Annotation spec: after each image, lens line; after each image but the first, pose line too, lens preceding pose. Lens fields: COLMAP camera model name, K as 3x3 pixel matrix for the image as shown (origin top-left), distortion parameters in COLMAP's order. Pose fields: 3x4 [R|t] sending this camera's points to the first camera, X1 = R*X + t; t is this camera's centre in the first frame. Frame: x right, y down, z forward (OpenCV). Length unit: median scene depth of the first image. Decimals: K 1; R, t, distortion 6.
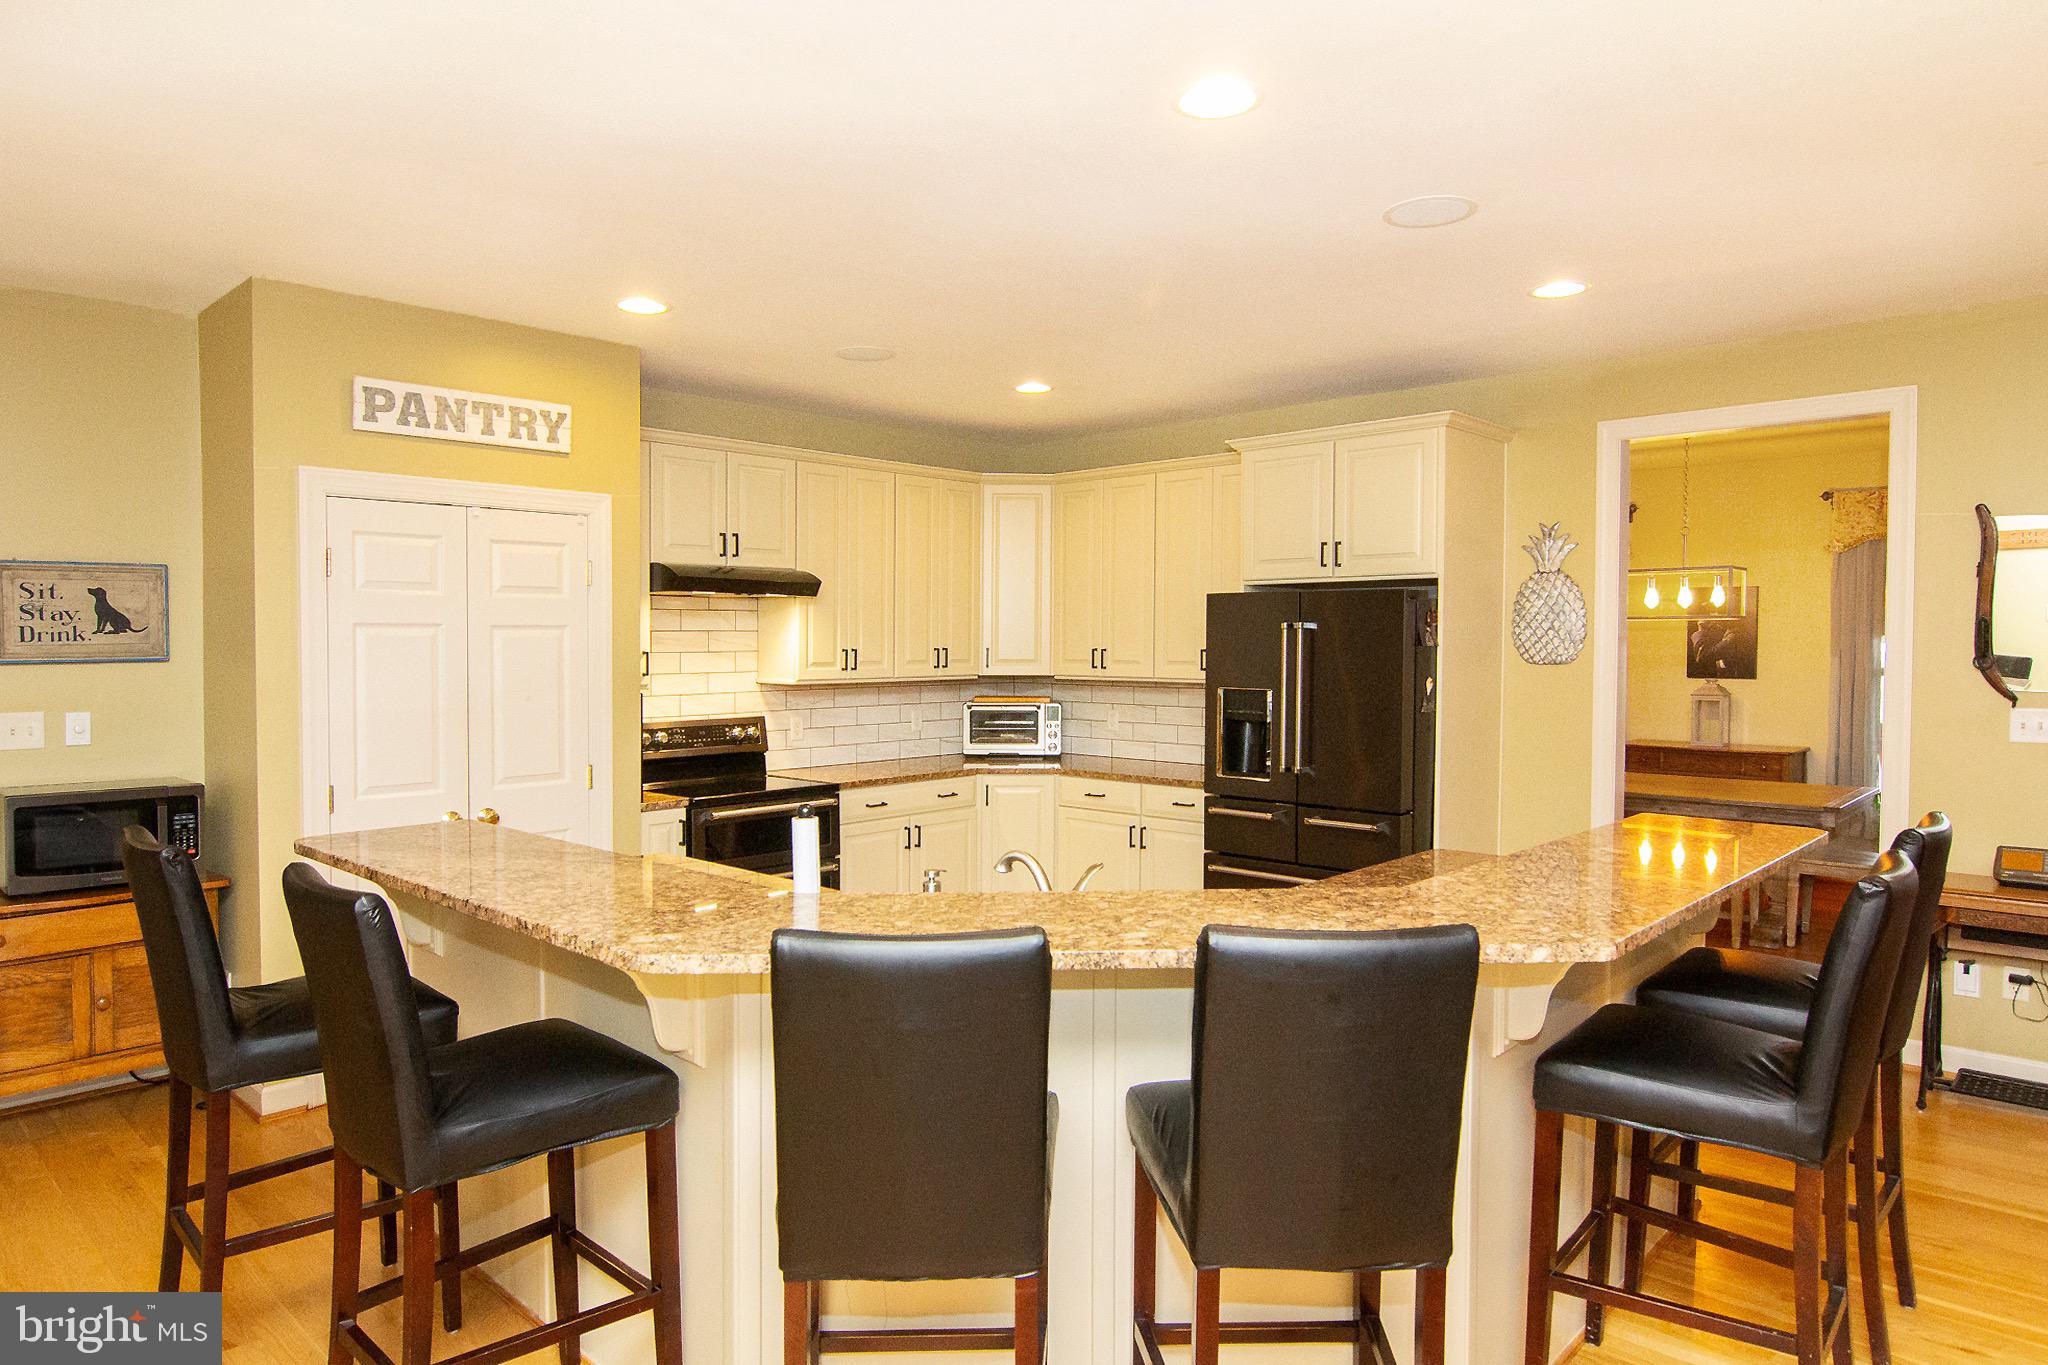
lens RADIAL K [[1202.9, 0, 1024.0], [0, 1202.9, 682.5], [0, 0, 1]] dist [-0.014309, -0.000345]
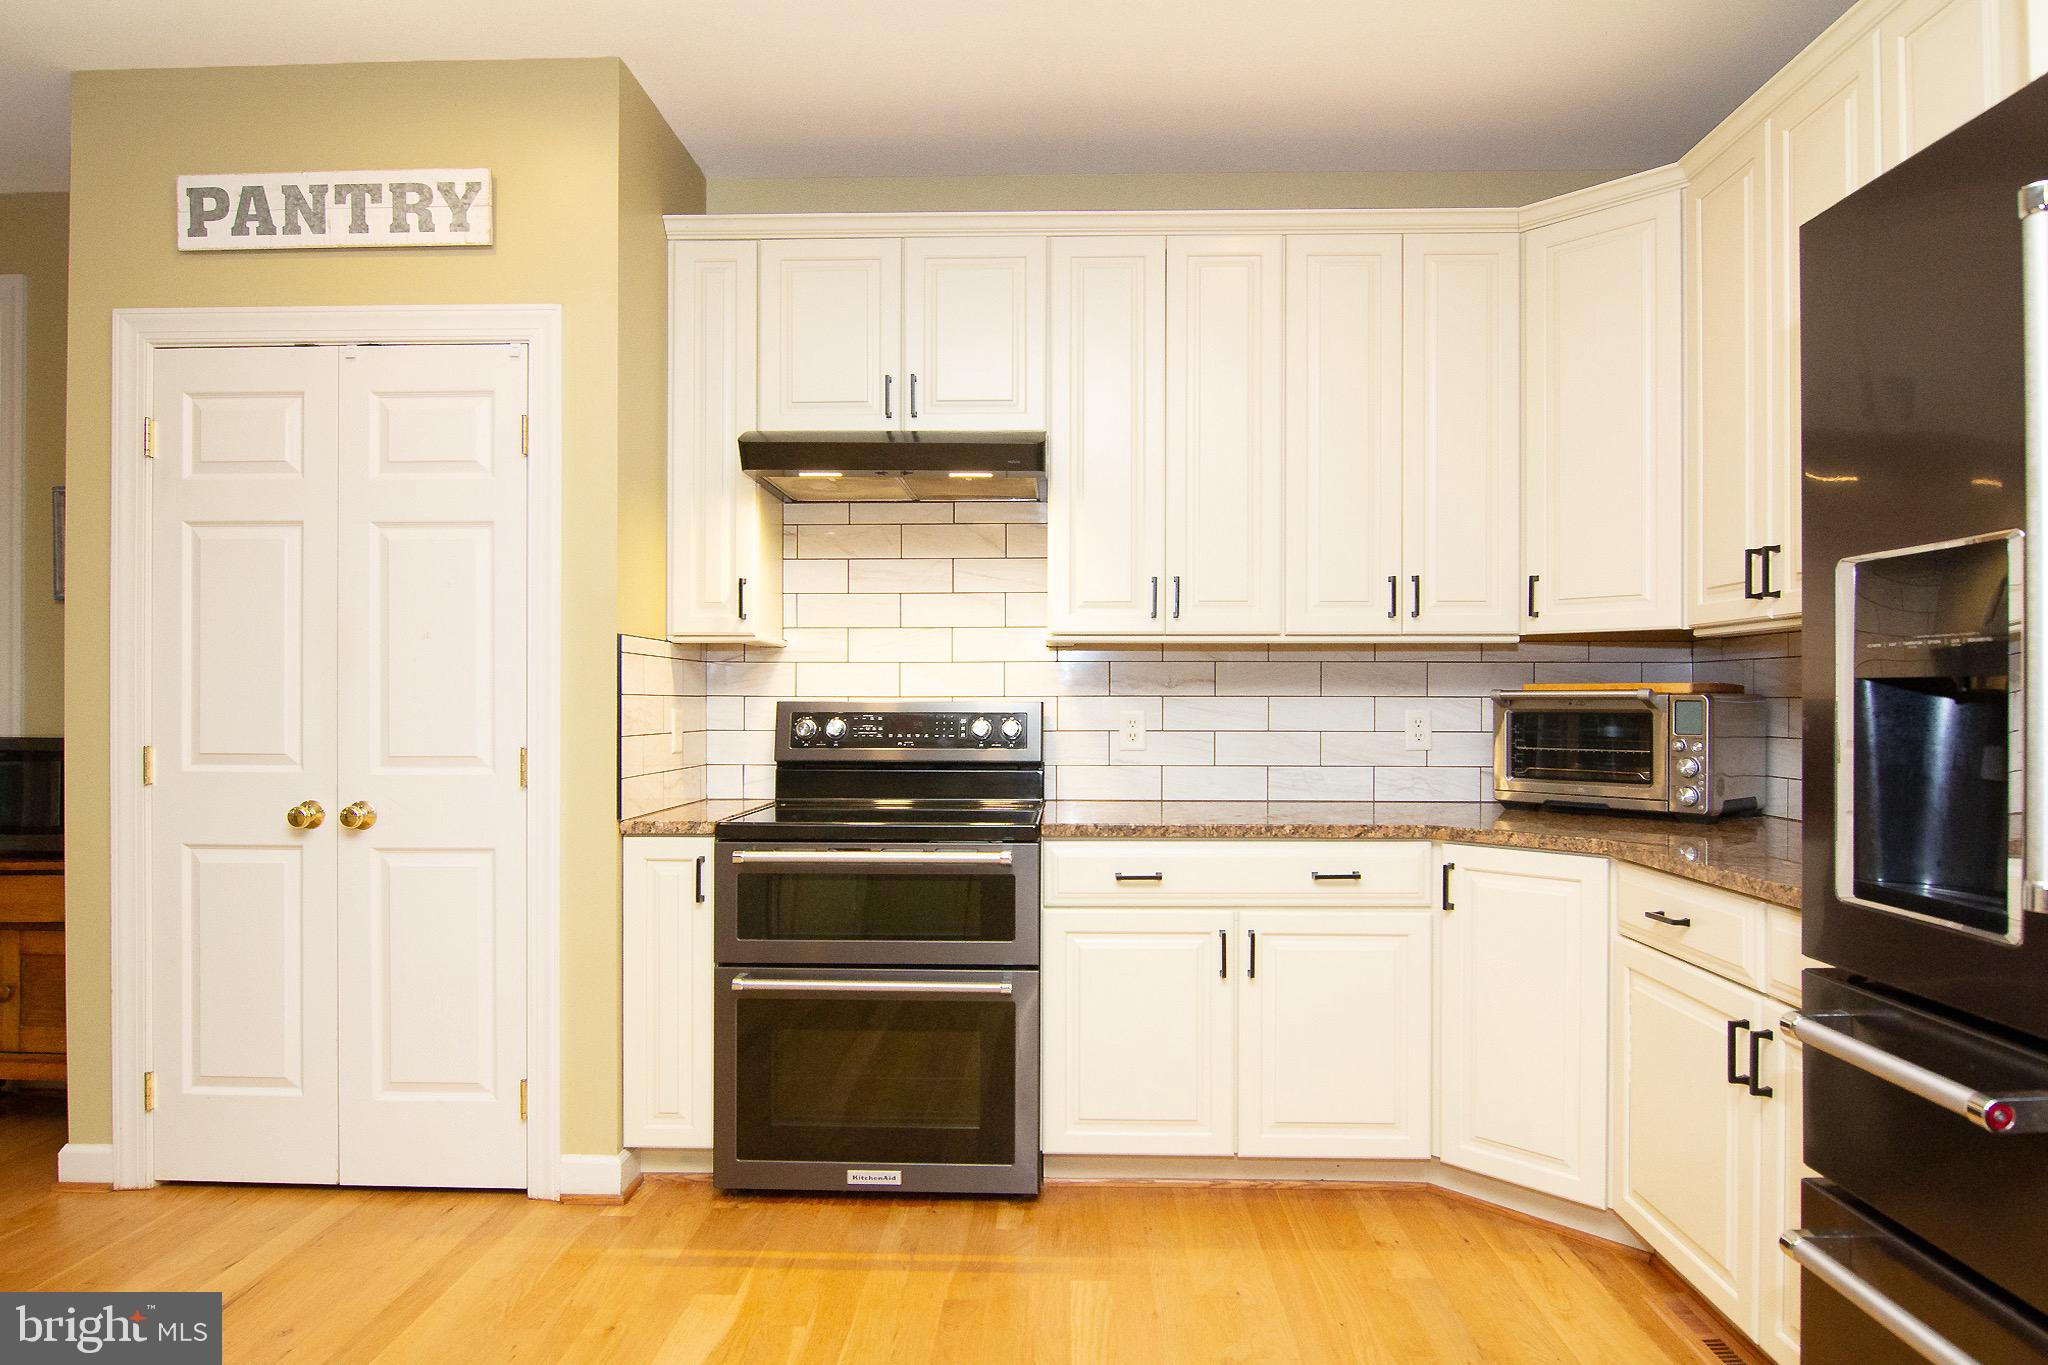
lens RADIAL K [[1202.9, 0, 1024.0], [0, 1202.9, 682.5], [0, 0, 1]] dist [-0.014309, -0.000345]
pose [[0.666173, -0.006995, -0.745765, 0.280212], [-0.027437, 0.999049, -0.033879, 0.052250], [0.745293, 0.043031, 0.665348, 0.828181]]
